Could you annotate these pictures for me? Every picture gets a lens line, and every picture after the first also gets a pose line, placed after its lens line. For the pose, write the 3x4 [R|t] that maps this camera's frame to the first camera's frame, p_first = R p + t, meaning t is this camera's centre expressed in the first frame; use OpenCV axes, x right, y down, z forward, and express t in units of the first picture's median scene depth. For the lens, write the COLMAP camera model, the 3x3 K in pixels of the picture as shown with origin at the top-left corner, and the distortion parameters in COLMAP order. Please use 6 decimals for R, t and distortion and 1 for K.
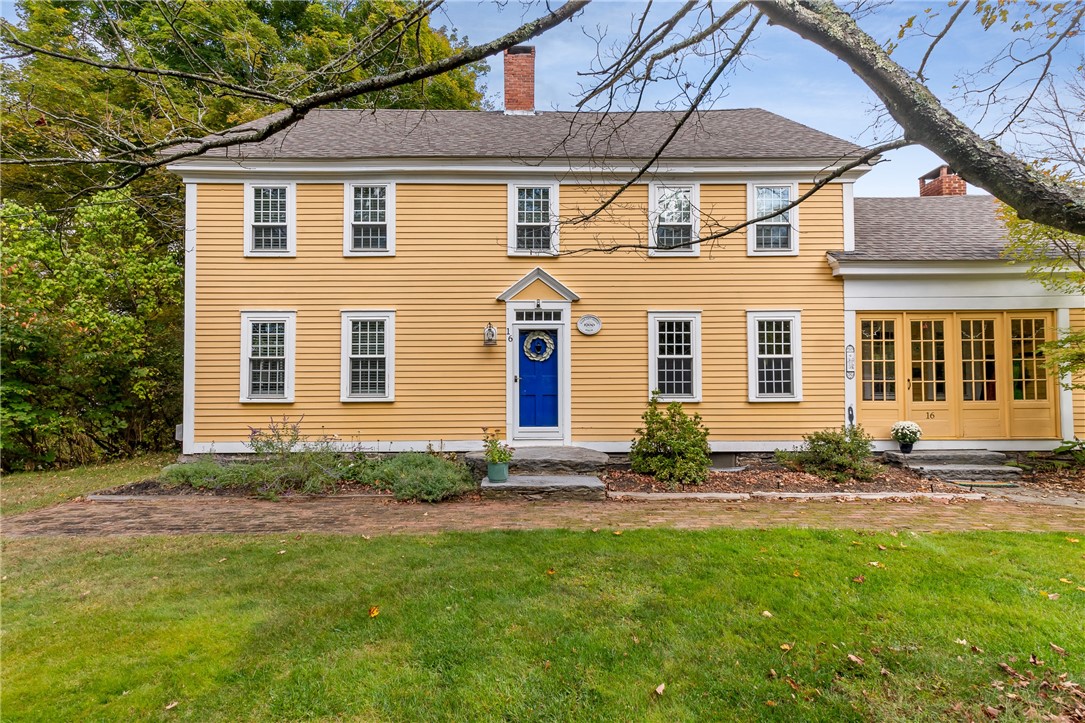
lens RADIAL K [[510.9, 0, 542.5], [0, 510.9, 361.5], [0, 0, 1]] dist [0.000238, -0.000098]
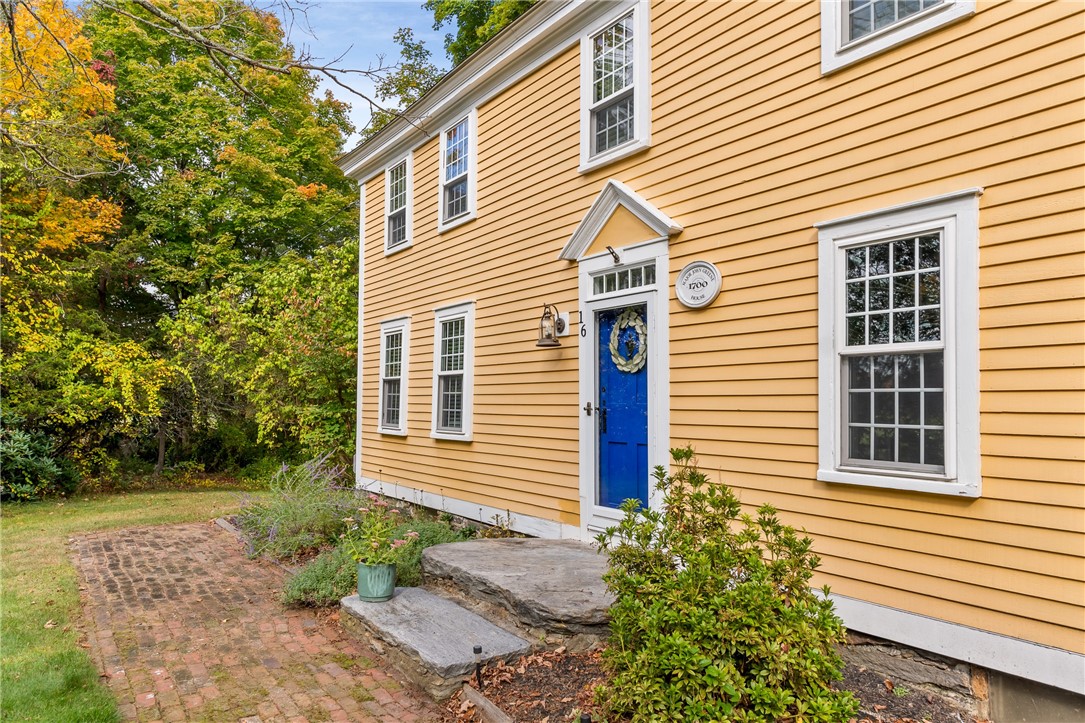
lens RADIAL K [[715.0, 0, 542.5], [0, 715.0, 361.5], [0, 0, 1]] dist [-0.003637, -0.001107]
pose [[0.565050, -0.039999, -0.824087, 0.508120], [0.024512, 0.999197, -0.031692, 0.008034], [0.824692, -0.002292, 0.565577, 0.556571]]
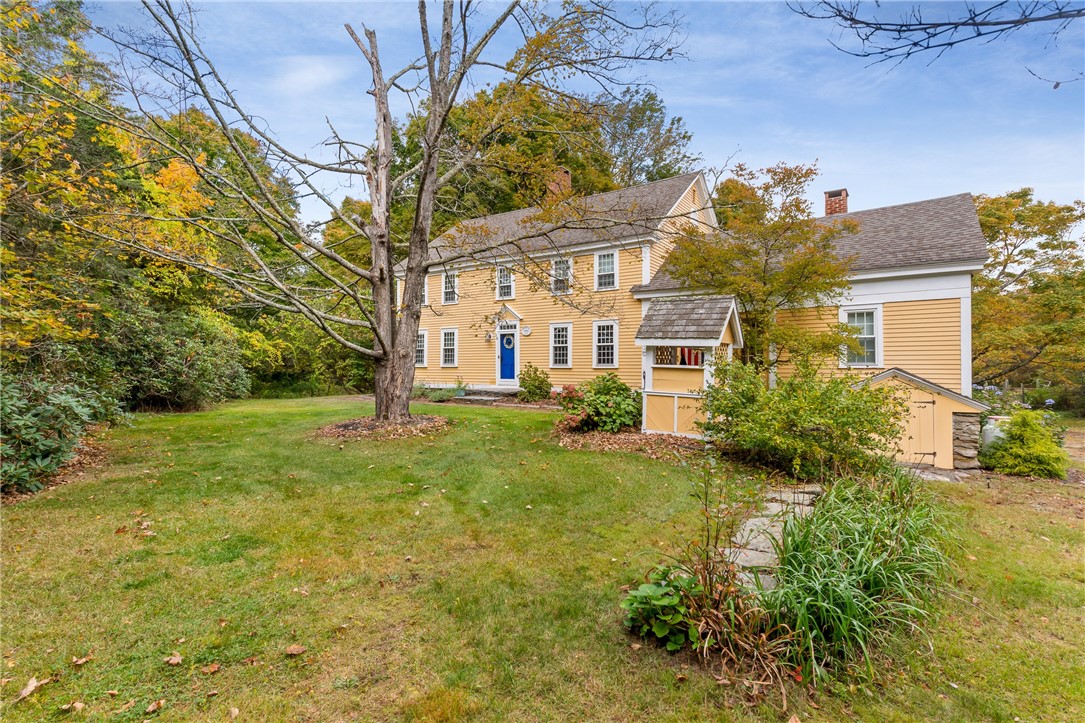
lens RADIAL K [[510.9, 0, 542.5], [0, 510.9, 361.5], [0, 0, 1]] dist [0.000238, -0.000098]
pose [[0.826218, -0.000739, -0.563350, 1.324263], [0.019134, 0.999459, 0.026751, -0.001209], [0.563025, -0.032881, 0.825786, -0.692826]]
